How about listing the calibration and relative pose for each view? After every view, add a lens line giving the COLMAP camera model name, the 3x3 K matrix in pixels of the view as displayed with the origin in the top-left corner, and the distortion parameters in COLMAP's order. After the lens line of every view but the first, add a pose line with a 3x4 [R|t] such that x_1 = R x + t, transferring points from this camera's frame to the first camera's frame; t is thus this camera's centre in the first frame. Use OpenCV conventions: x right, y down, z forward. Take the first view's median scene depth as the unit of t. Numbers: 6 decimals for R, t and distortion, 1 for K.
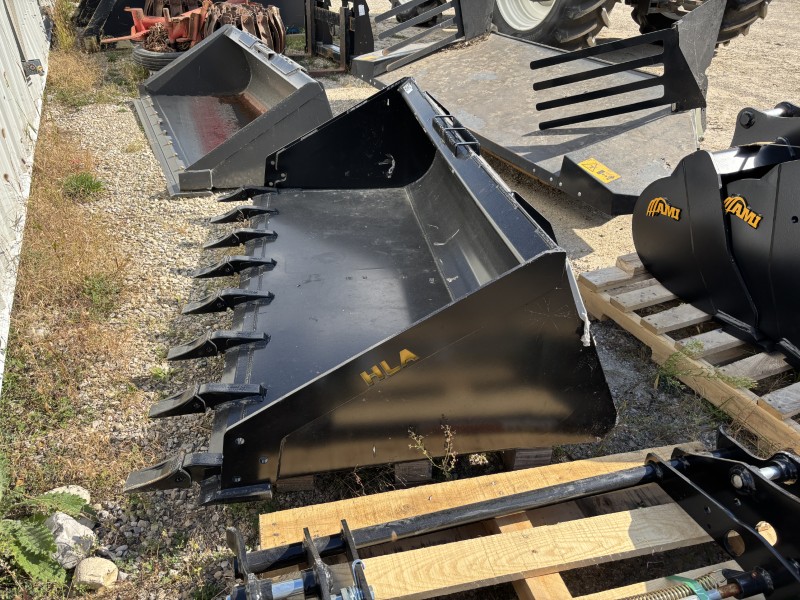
lens RADIAL K [[621.9, 0, 389.4], [0, 621.9, 299.3], [0, 0, 1]] dist [0.015457, 0.004173]
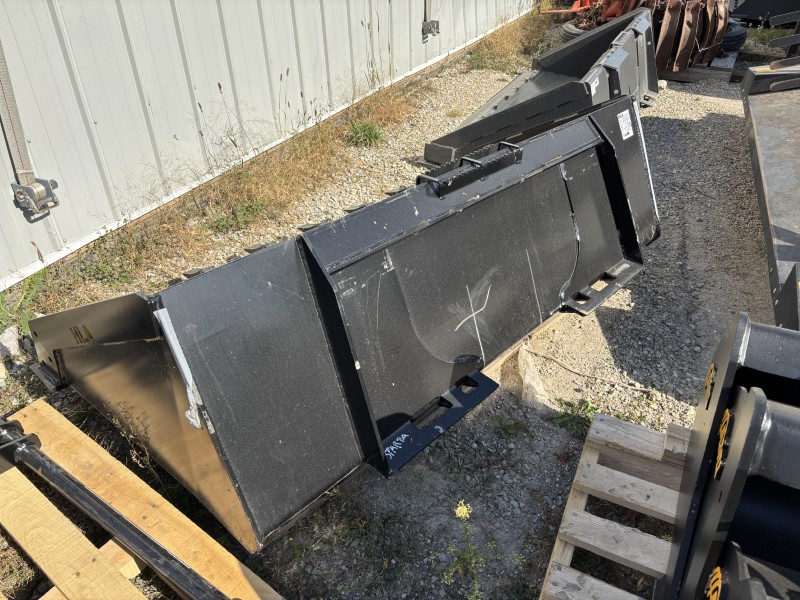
lens RADIAL K [[621.9, 0, 389.4], [0, 621.9, 299.3], [0, 0, 1]] dist [0.015457, 0.004173]
pose [[0.623642, 0.413764, -0.663227, 0.416263], [-0.389987, 0.899988, 0.194762, -0.145518], [0.677482, 0.137188, 0.722633, 0.244949]]
